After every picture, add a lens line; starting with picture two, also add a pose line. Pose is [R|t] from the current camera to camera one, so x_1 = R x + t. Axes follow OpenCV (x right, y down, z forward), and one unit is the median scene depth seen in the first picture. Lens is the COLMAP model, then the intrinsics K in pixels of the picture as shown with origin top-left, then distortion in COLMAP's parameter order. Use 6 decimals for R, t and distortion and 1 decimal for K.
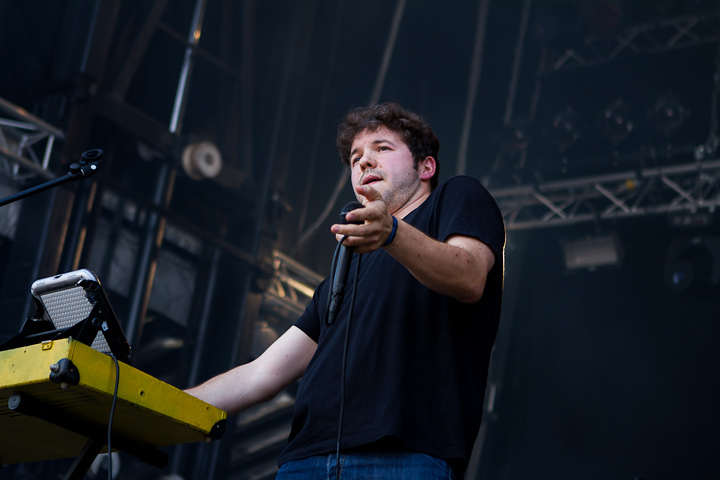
lens RADIAL K [[1821.6, 0, 360.0], [0, 1821.6, 240.0], [0, 0, 1]] dist [0.060376, 0.352459]
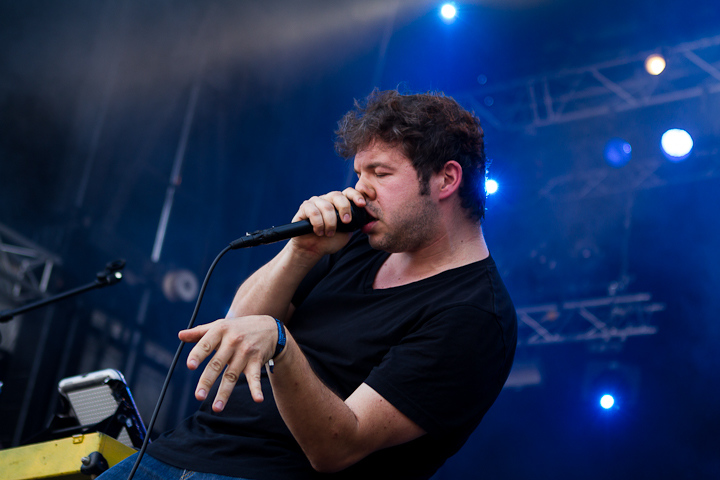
lens RADIAL K [[1557.5, 0, 360.0], [0, 1557.5, 240.0], [0, 0, 1]] dist [-0.007717, 0.056940]
pose [[0.998930, 0.021281, 0.041066, -0.016113], [-0.017902, 0.996556, -0.080968, 0.004342], [-0.042648, 0.080146, 0.995870, 0.028578]]
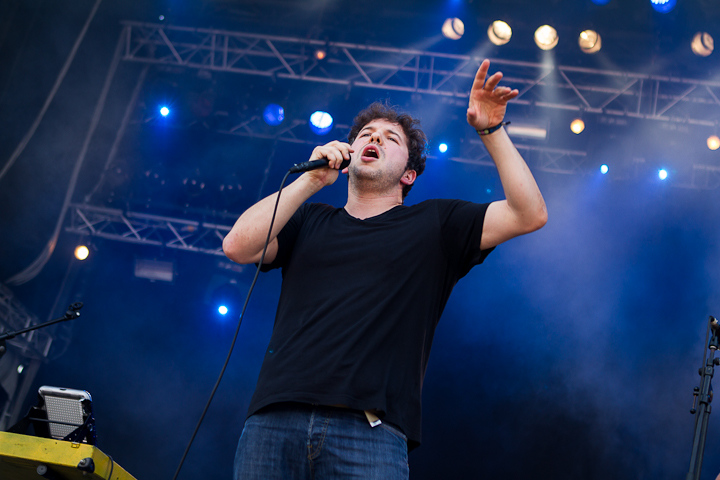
lens RADIAL K [[1432.0, 0, 360.0], [0, 1432.0, 240.0], [0, 0, 1]] dist [-0.060273, -0.080357]
pose [[0.906179, 0.222844, 0.359415, -0.151934], [-0.240054, 0.970754, 0.003352, -0.065530], [-0.348157, -0.089316, 0.933172, -0.102345]]
